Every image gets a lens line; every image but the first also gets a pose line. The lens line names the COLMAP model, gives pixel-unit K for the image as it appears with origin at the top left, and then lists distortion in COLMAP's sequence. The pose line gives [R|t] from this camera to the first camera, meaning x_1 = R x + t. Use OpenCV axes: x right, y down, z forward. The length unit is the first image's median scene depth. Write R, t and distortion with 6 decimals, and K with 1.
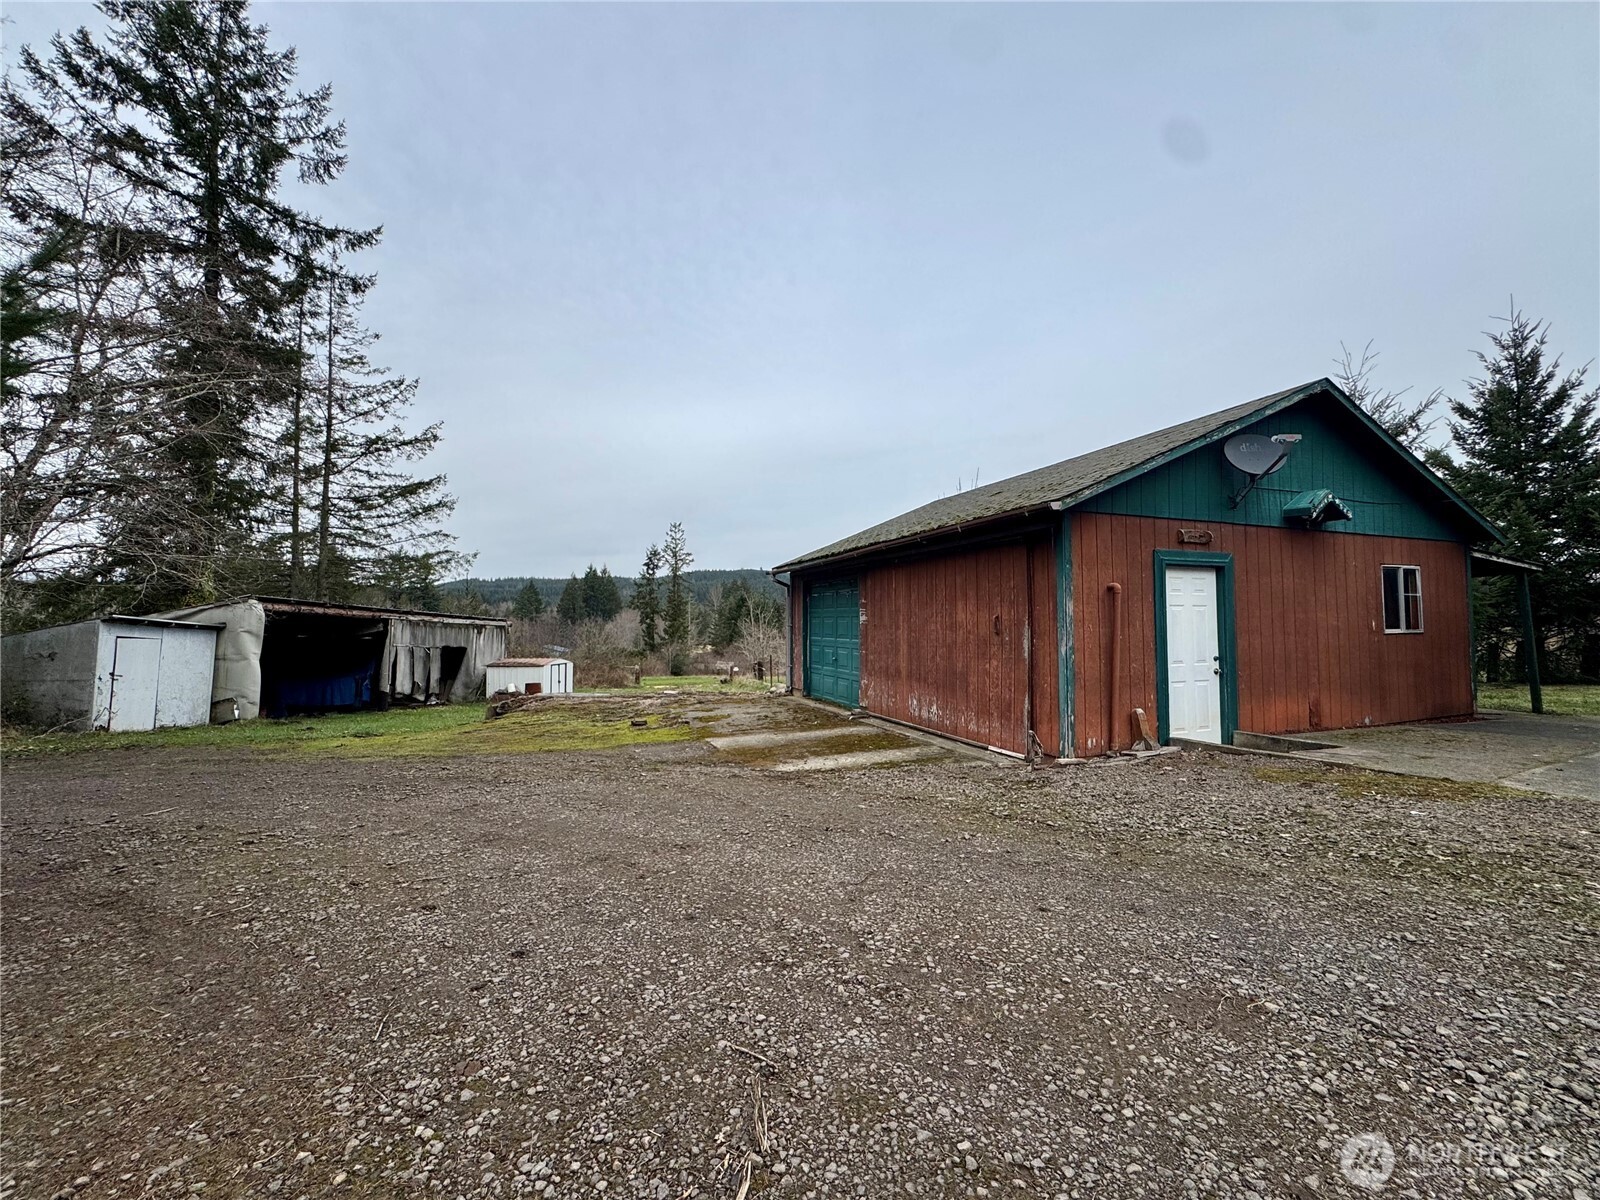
lens RADIAL K [[632.9, 0, 800.0], [0, 632.9, 600.0], [0, 0, 1]] dist [0.000364, -0.000081]
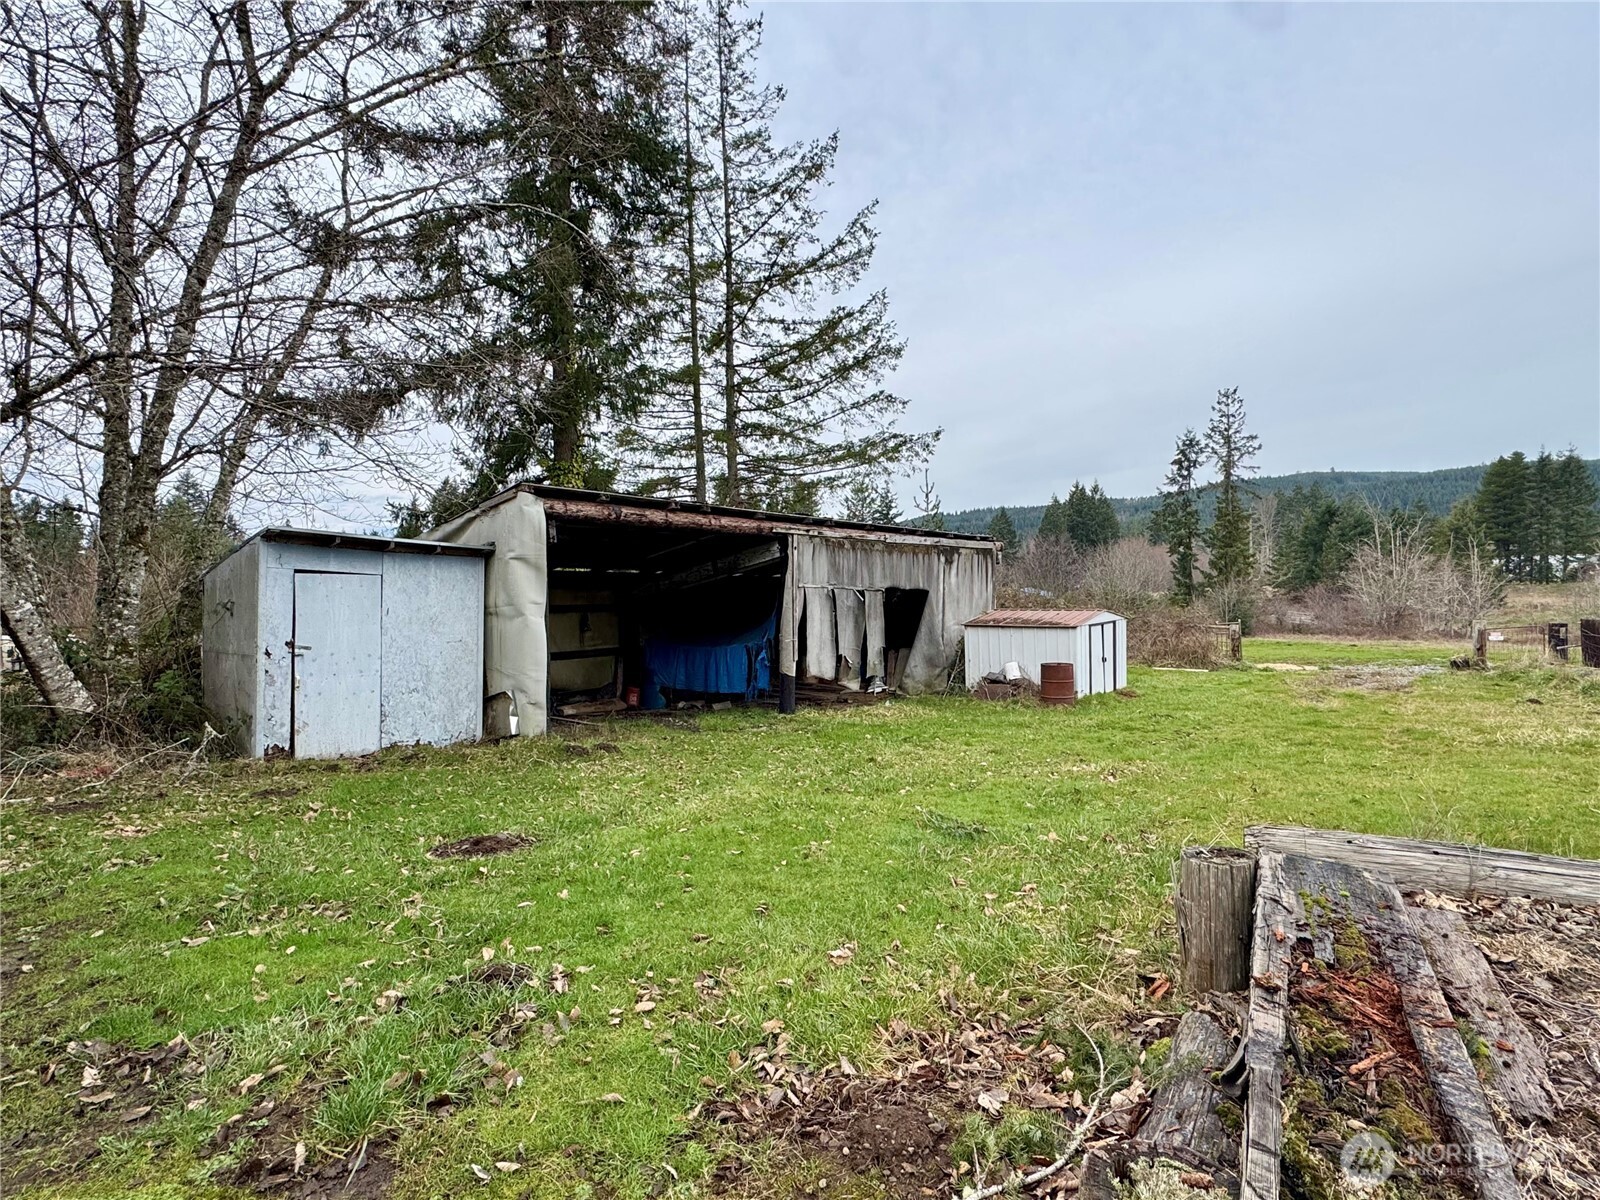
lens RADIAL K [[755.0, 0, 800.0], [0, 755.0, 600.0], [0, 0, 1]] dist [-0.001023, -0.000132]
pose [[0.790037, 0.001833, -0.613056, -0.230398], [0.051365, 0.996281, 0.069173, 0.035227], [0.610903, -0.086139, 0.787005, 0.448538]]
